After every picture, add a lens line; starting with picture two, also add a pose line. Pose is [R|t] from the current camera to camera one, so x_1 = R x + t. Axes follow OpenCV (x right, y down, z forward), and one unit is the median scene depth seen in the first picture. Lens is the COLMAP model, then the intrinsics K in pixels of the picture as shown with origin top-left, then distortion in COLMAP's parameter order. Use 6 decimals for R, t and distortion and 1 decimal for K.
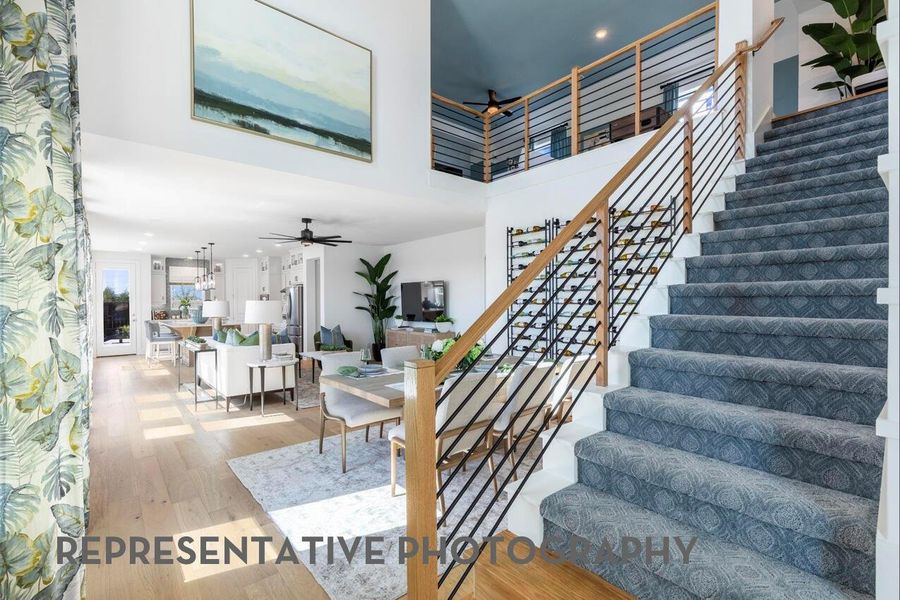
lens RADIAL K [[405.8, 0, 444.3], [0, 405.8, 299.5], [0, 0, 1]] dist [-0.002212, -0.000278]
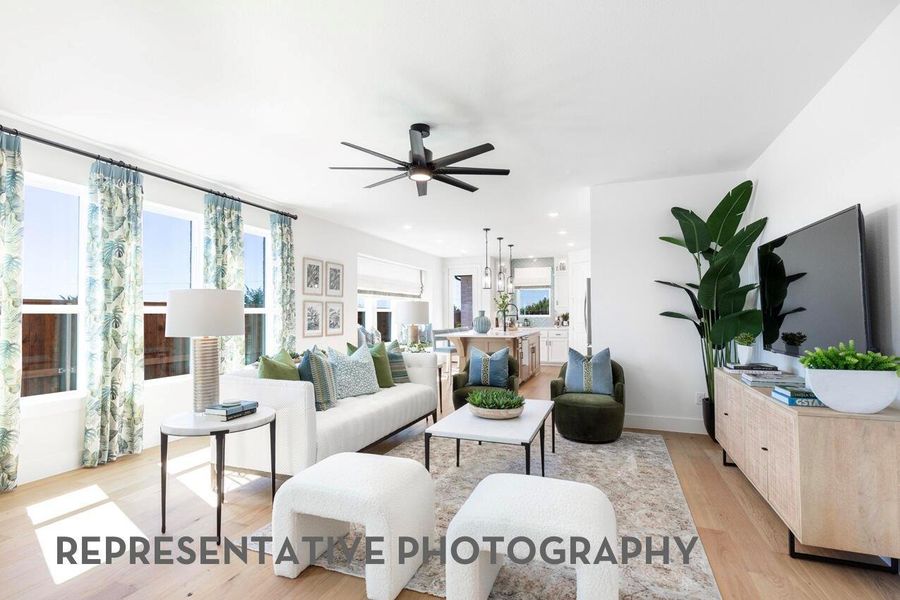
lens RADIAL K [[417.4, 0, 461.7], [0, 417.4, 300.2], [0, 0, 1]] dist [0.000100, -0.001209]
pose [[0.491596, -0.024532, -0.870478, 0.126991], [0.002914, 0.999644, -0.026526, 0.024504], [0.870819, 0.010504, 0.491492, 0.826791]]
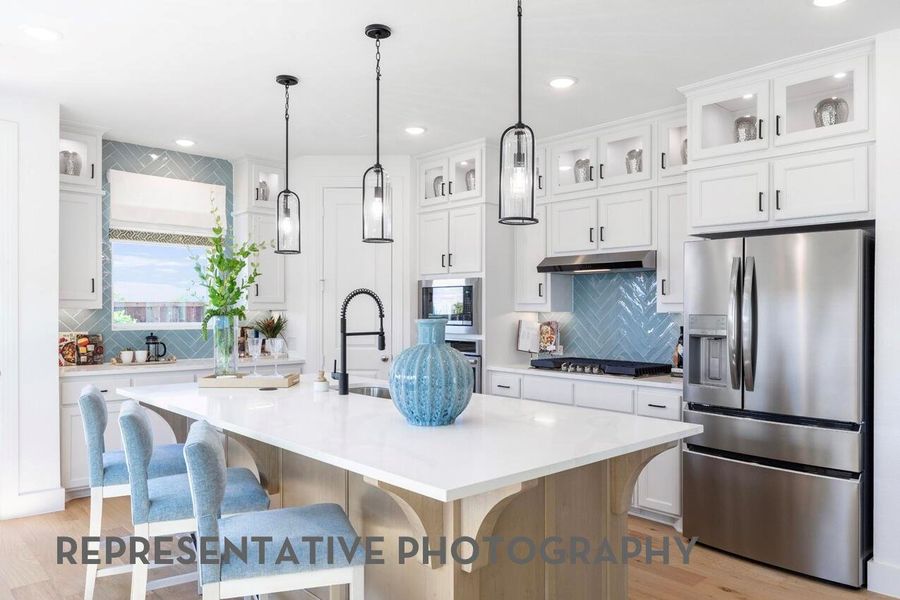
lens RADIAL K [[622.0, 0, 444.9], [0, 622.0, 304.8], [0, 0, 1]] dist [-0.002402, -0.002577]
pose [[0.998810, 0.010179, 0.047701, -0.885045], [-0.009840, 0.999925, -0.007322, 0.017515], [-0.047772, 0.006844, 0.998835, 1.069941]]
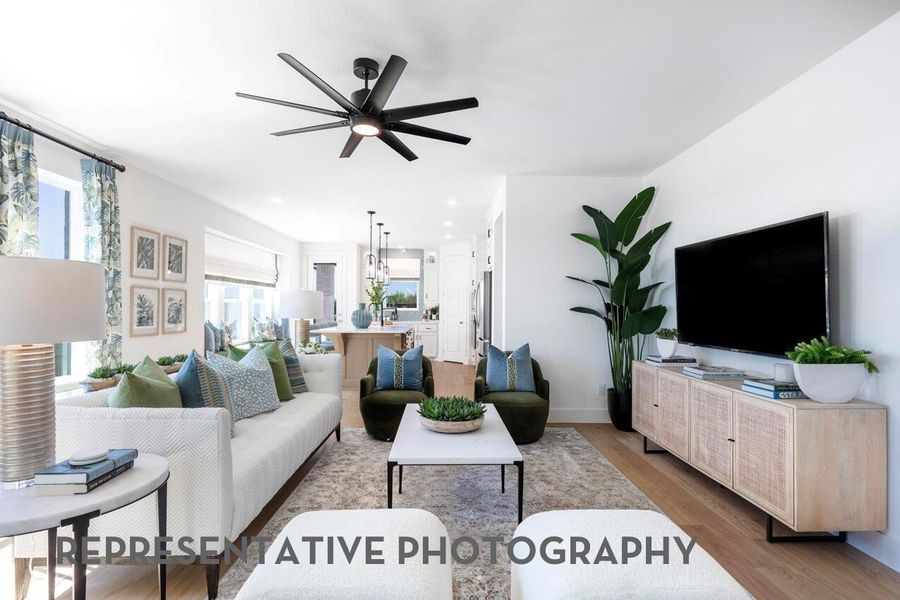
lens RADIAL K [[417.4, 0, 453.9], [0, 417.4, 302.5], [0, 0, 1]] dist [0.000100, -0.001209]
pose [[0.777951, 0.004807, -0.628306, -0.026870], [-0.010677, 0.999927, -0.005570, 0.024770], [0.628234, 0.011042, 0.777946, 0.779690]]
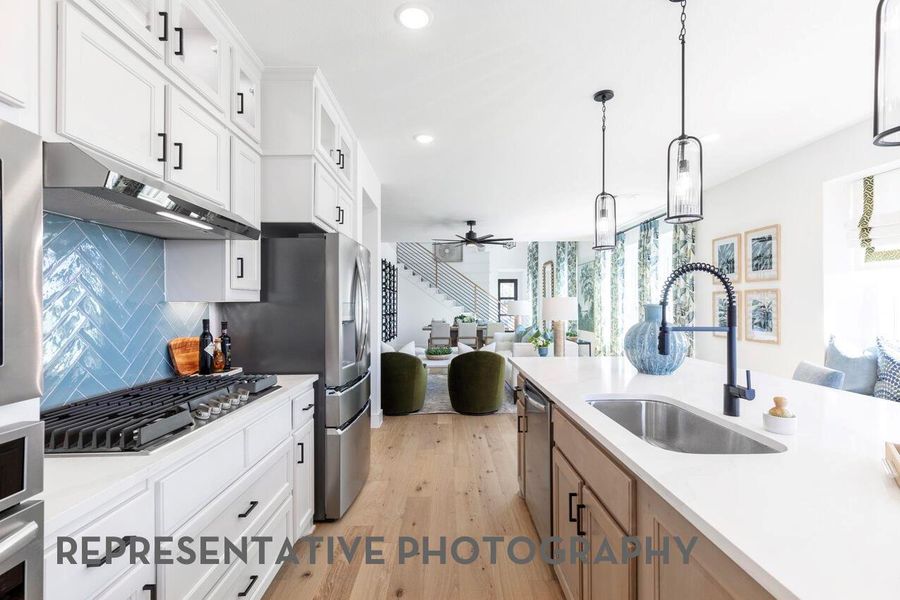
lens RADIAL K [[417.4, 0, 450.5], [0, 417.4, 303.3], [0, 0, 1]] dist [0.000100, -0.001209]
pose [[-0.773709, 0.010526, 0.633454, -0.970562], [0.003406, 0.999917, -0.012455, 0.028817], [-0.633532, -0.007478, -0.773680, 1.887205]]
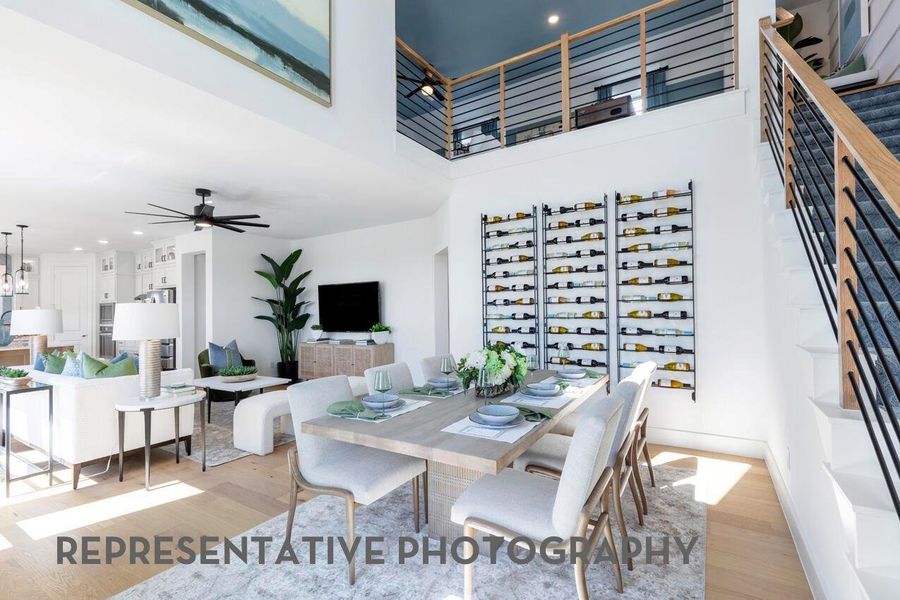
lens RADIAL K [[417.4, 0, 452.0], [0, 417.4, 296.1], [0, 0, 1]] dist [0.000100, -0.001209]
pose [[0.953337, -0.006773, 0.301833, -0.147104], [0.016427, 0.999431, -0.029457, 0.014041], [-0.301462, 0.033041, 0.952905, 0.183911]]
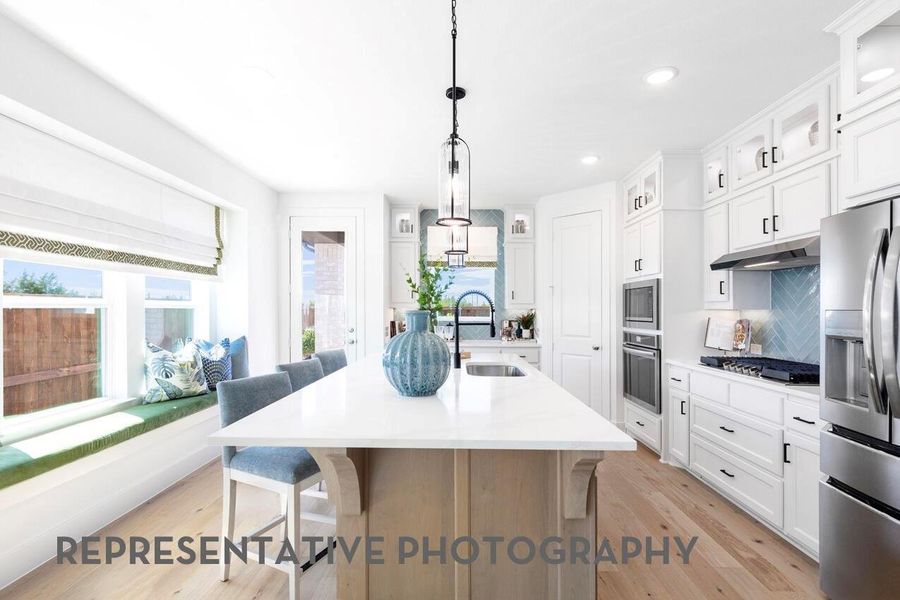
lens RADIAL K [[417.4, 0, 455.5], [0, 417.4, 308.4], [0, 0, 1]] dist [0.000100, -0.001209]
pose [[0.758309, 0.008687, -0.651837, -0.636687], [-0.010875, 0.999941, 0.000675, 0.021447], [0.651804, 0.006577, 0.758359, 1.227902]]
